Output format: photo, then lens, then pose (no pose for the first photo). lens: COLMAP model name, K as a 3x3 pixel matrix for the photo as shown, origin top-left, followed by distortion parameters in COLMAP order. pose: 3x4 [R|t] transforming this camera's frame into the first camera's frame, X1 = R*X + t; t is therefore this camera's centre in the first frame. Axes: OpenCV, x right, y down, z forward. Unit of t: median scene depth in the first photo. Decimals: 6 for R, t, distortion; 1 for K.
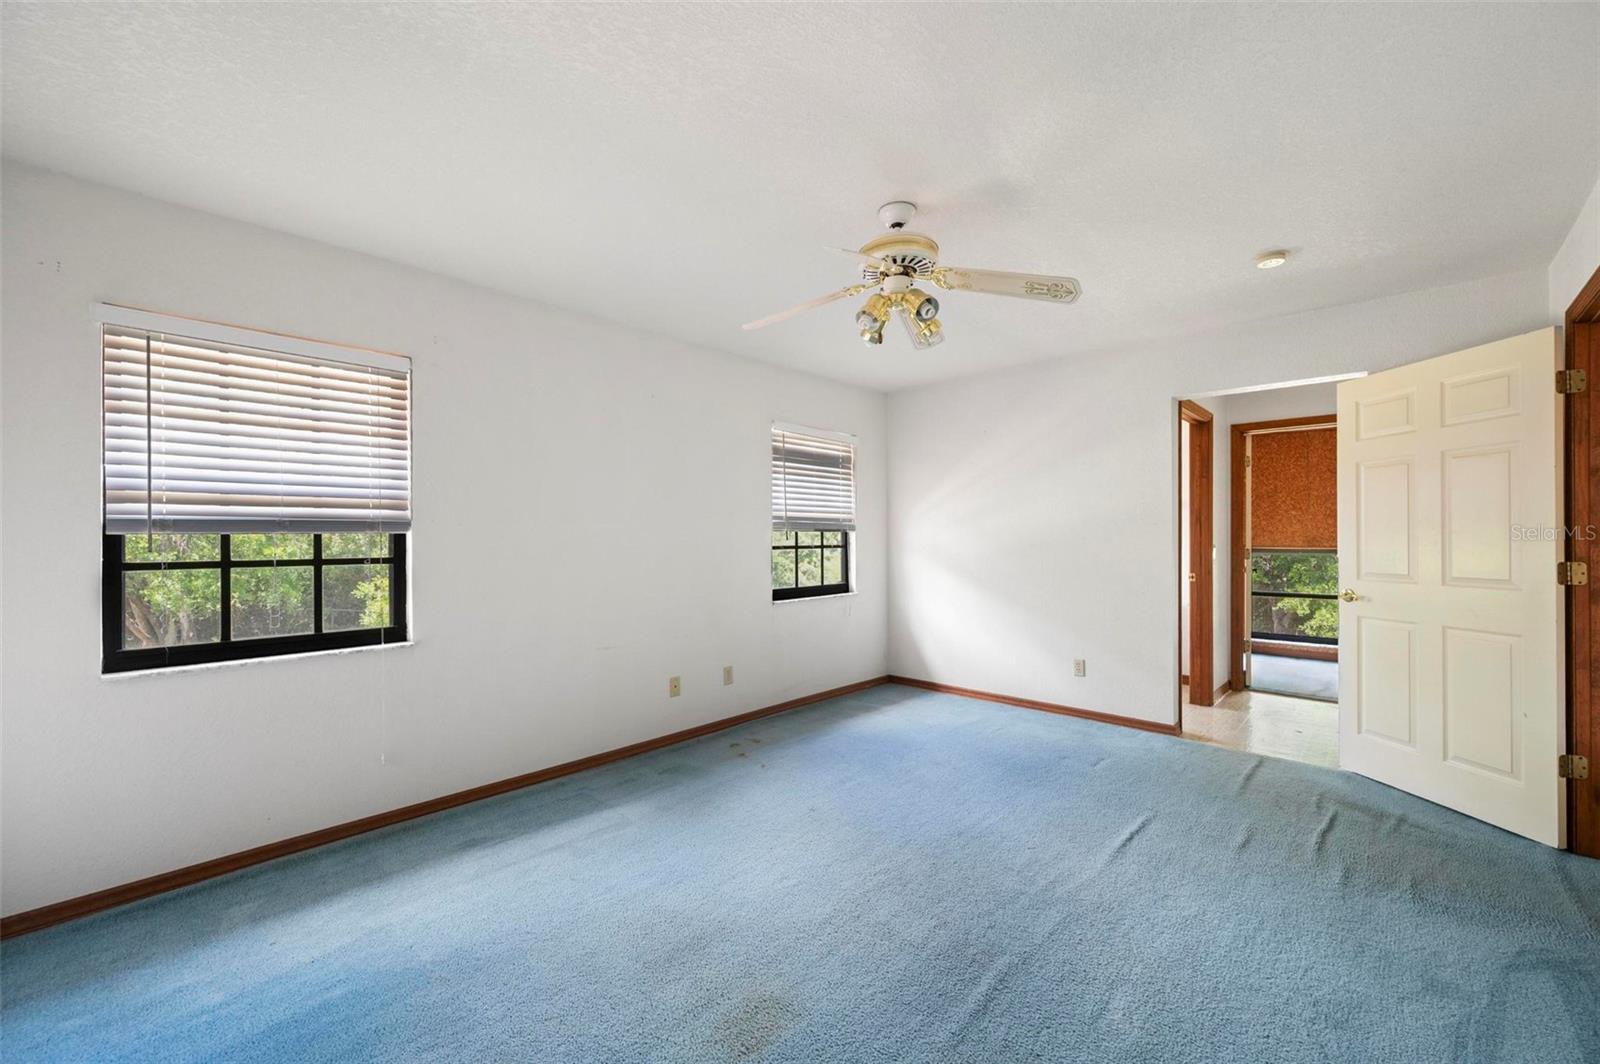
lens RADIAL K [[637.7, 0, 800.5], [0, 637.7, 540.2], [0, 0, 1]] dist [-0.000950, -0.000156]
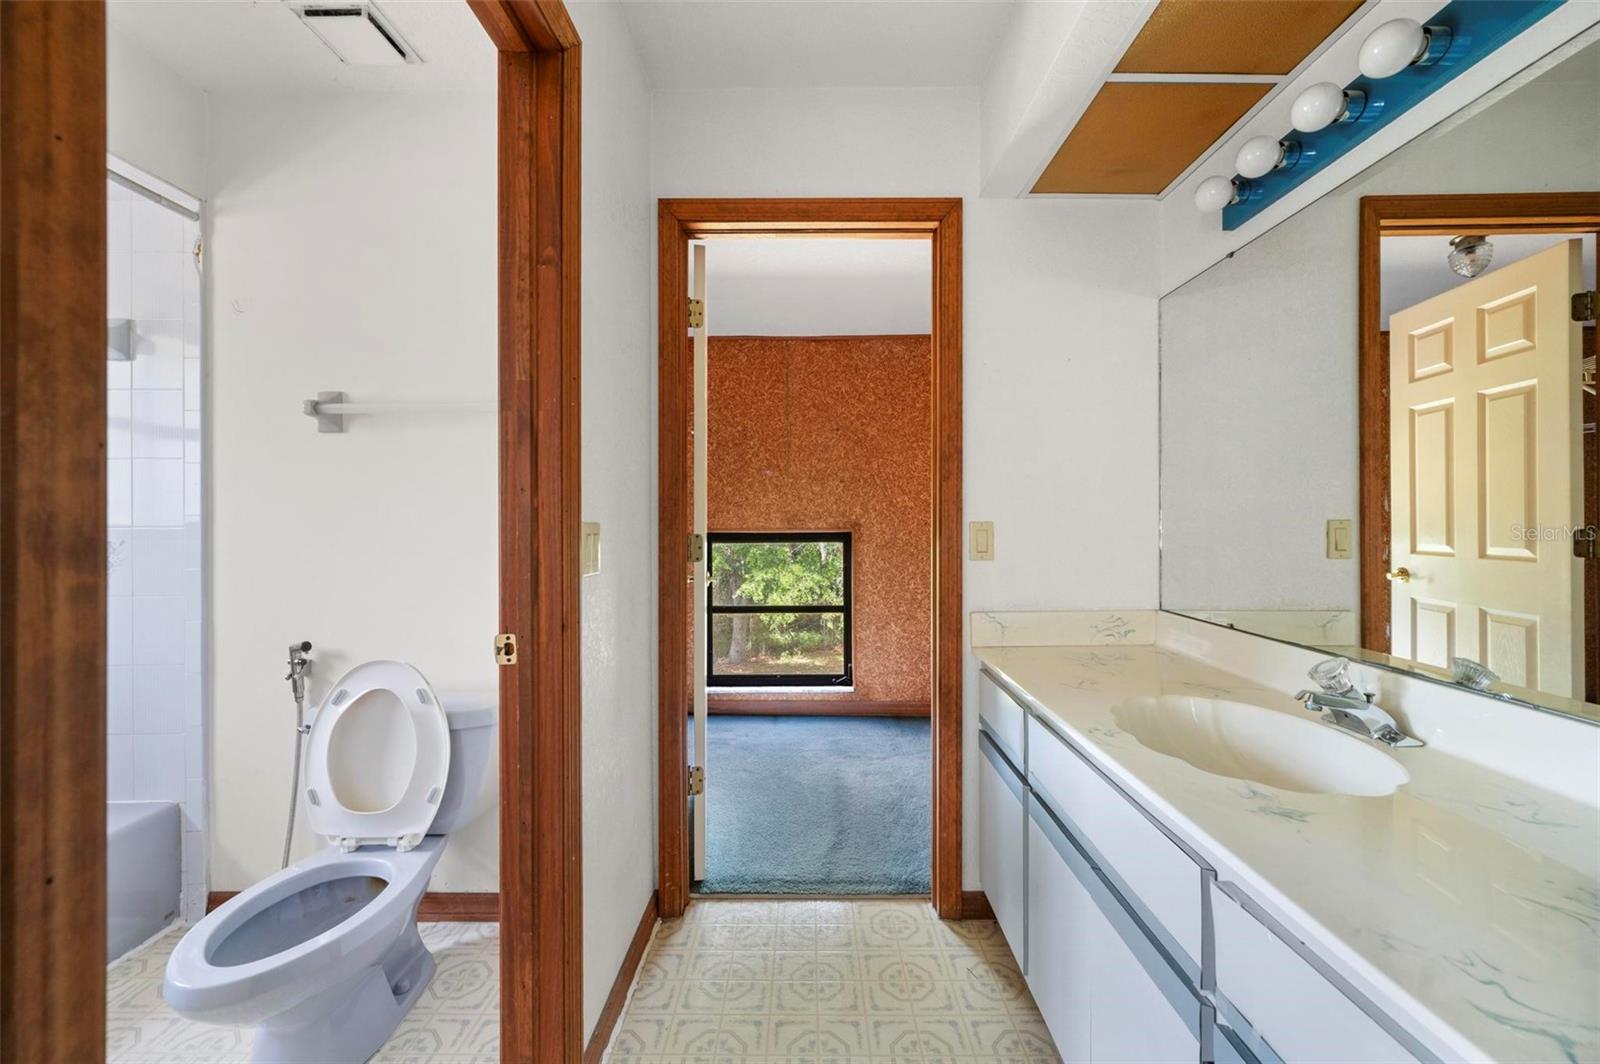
lens RADIAL K [[637.7, 0, 807.8], [0, 637.7, 529.6], [0, 0, 1]] dist [-0.000950, -0.000156]
pose [[0.726575, -0.004136, 0.687075, 0.485411], [0.001458, 0.999989, 0.004478, 0.008729], [-0.687086, -0.002251, 0.726573, 0.673804]]
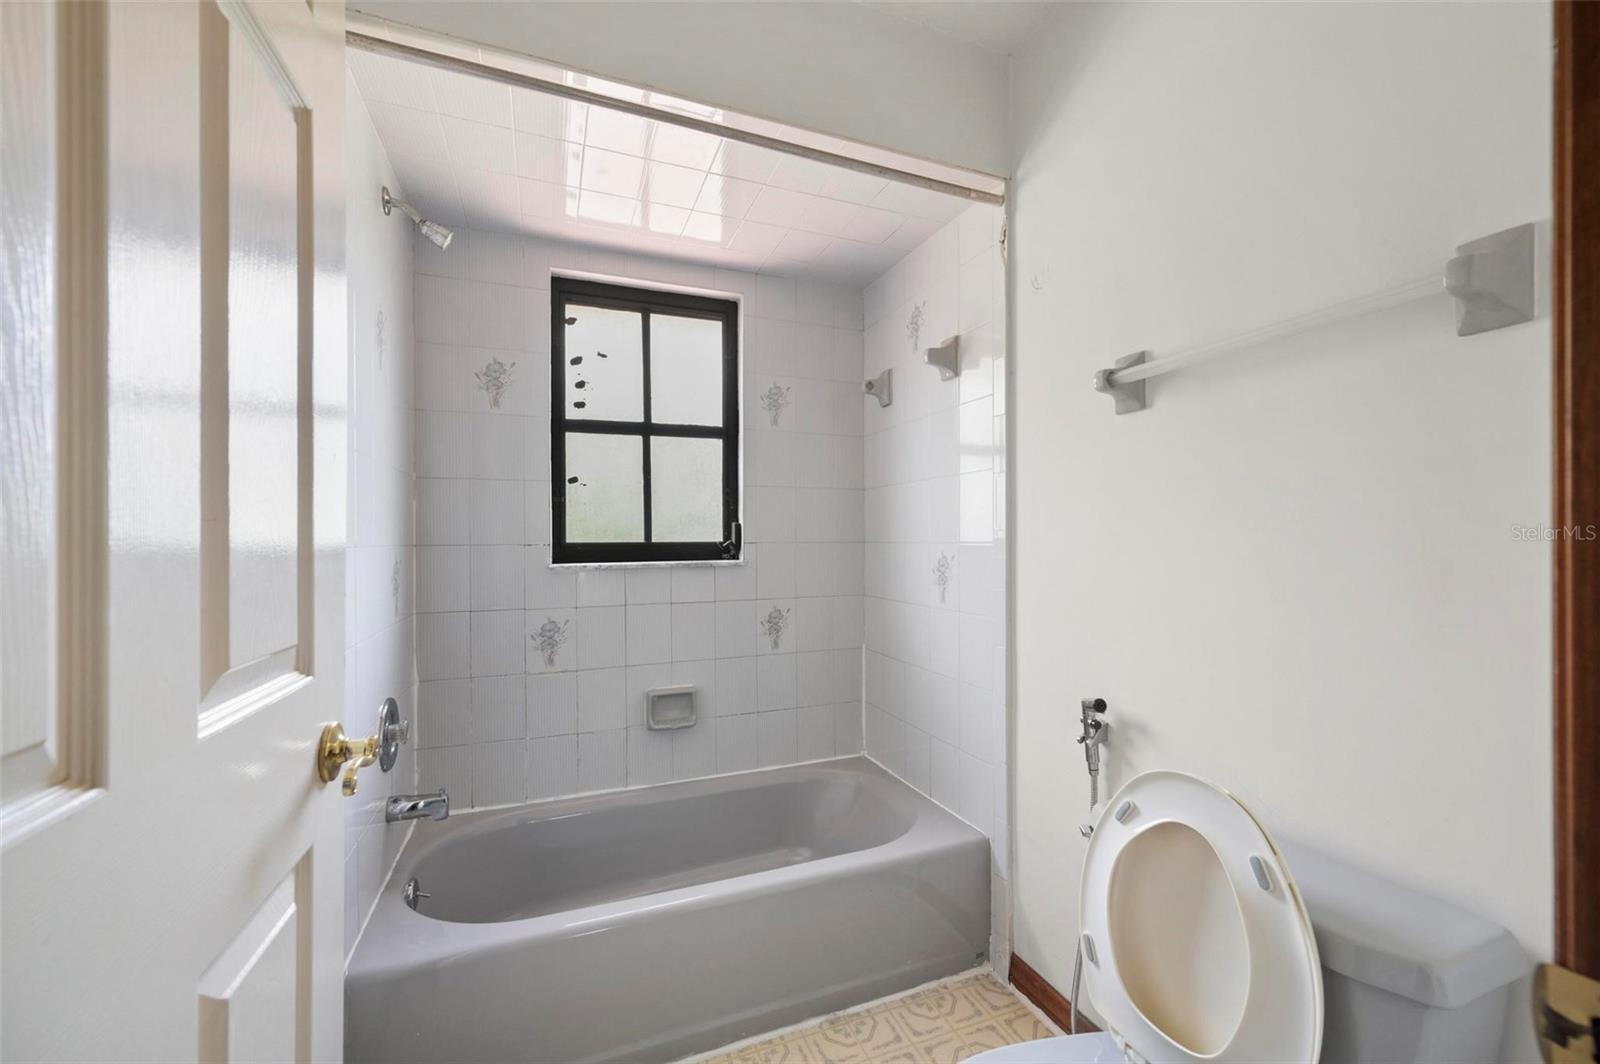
lens RADIAL K [[637.7, 0, 788.3], [0, 637.7, 536.5], [0, 0, 1]] dist [-0.000950, -0.000156]
pose [[0.903695, -0.002048, -0.428172, 0.509289], [0.000862, 0.999995, -0.002965, 0.006962], [0.428176, 0.002310, 0.903692, 0.774623]]
